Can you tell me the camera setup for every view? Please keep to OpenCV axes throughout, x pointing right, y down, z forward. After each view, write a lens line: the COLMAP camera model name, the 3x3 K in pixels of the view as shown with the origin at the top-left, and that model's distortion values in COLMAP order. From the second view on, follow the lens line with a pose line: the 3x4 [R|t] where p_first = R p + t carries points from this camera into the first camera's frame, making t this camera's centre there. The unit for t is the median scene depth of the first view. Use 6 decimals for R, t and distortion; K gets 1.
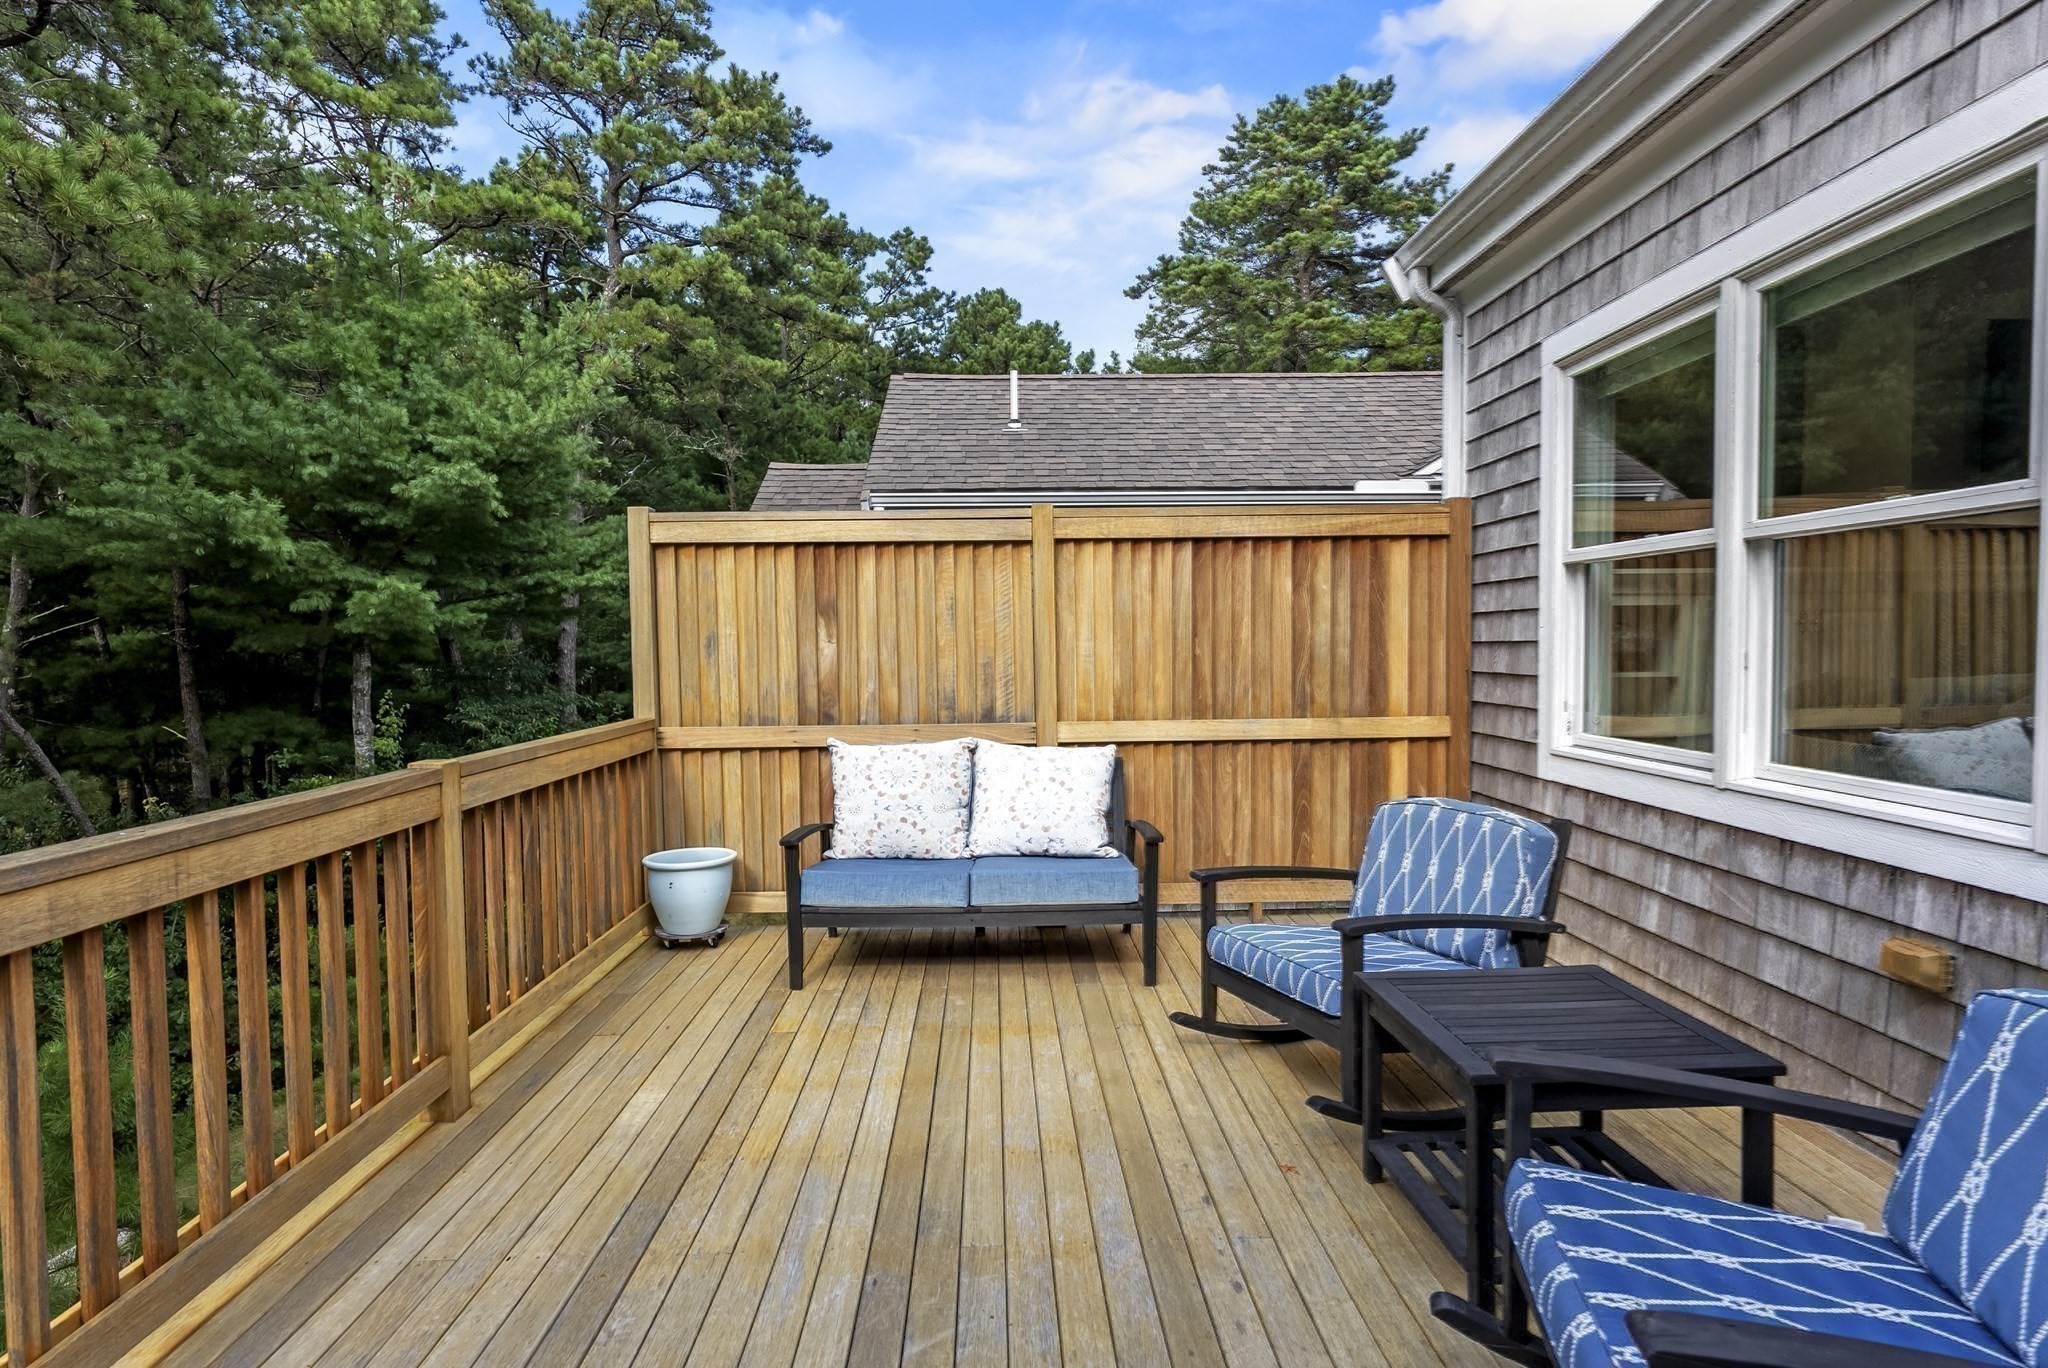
lens RADIAL K [[1048.2, 0, 1023.7], [0, 1048.2, 679.4], [0, 0, 1]] dist [-0.003513, -0.001054]
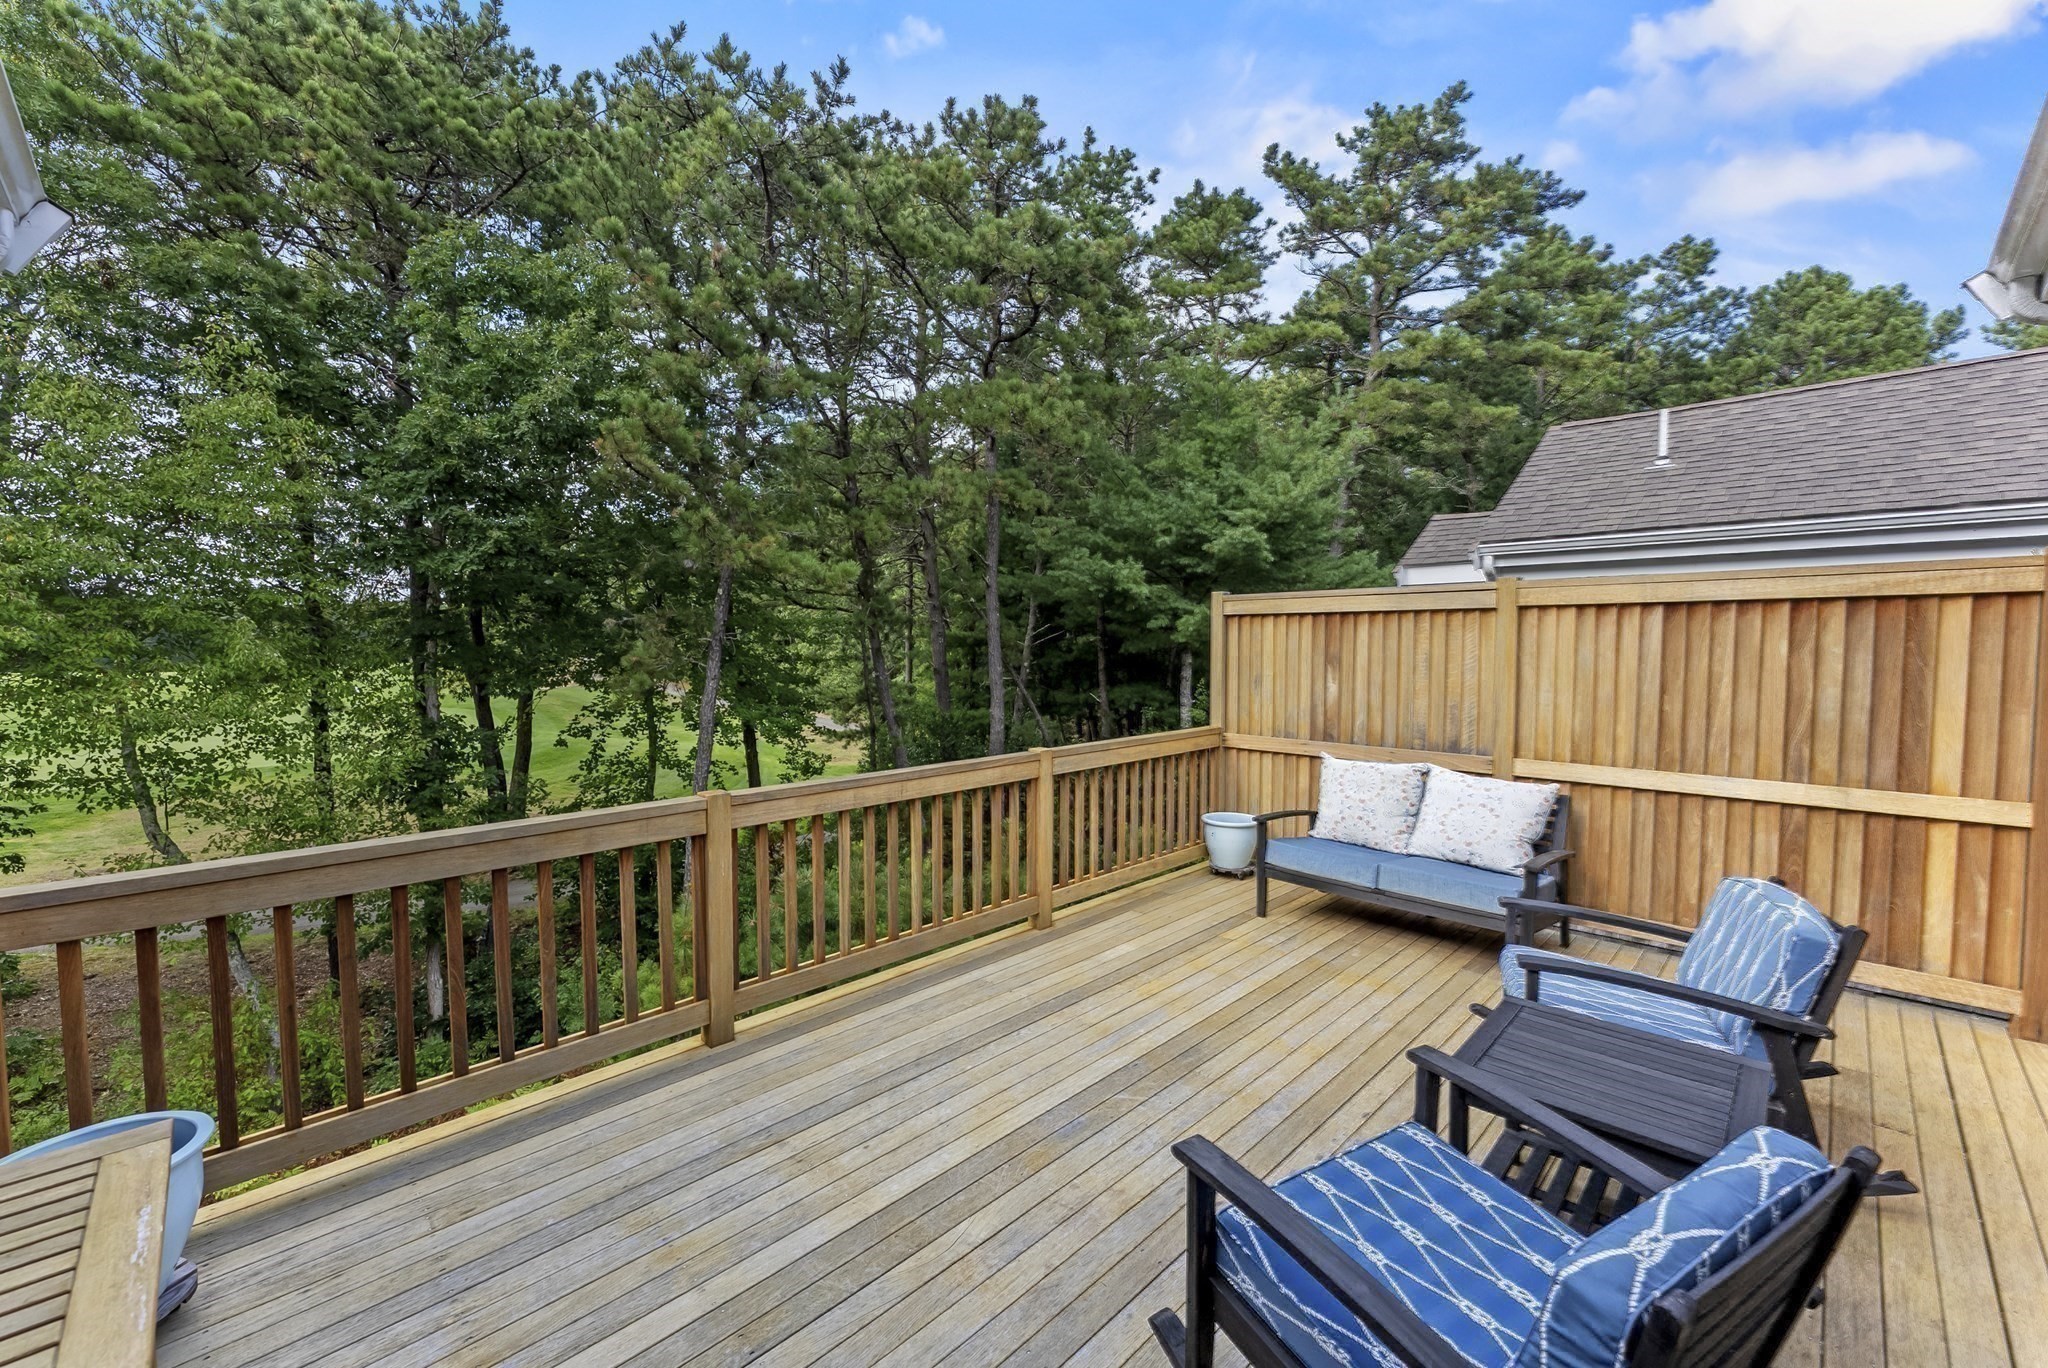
lens RADIAL K [[825.8, 0, 1021.2], [0, 825.8, 674.9], [0, 0, 1]] dist [0.000190, 0.000065]
pose [[0.683451, 0.041375, -0.728823, 0.172725], [-0.033176, 0.999121, 0.025609, -0.031529], [0.729242, 0.006677, 0.684223, -0.032421]]
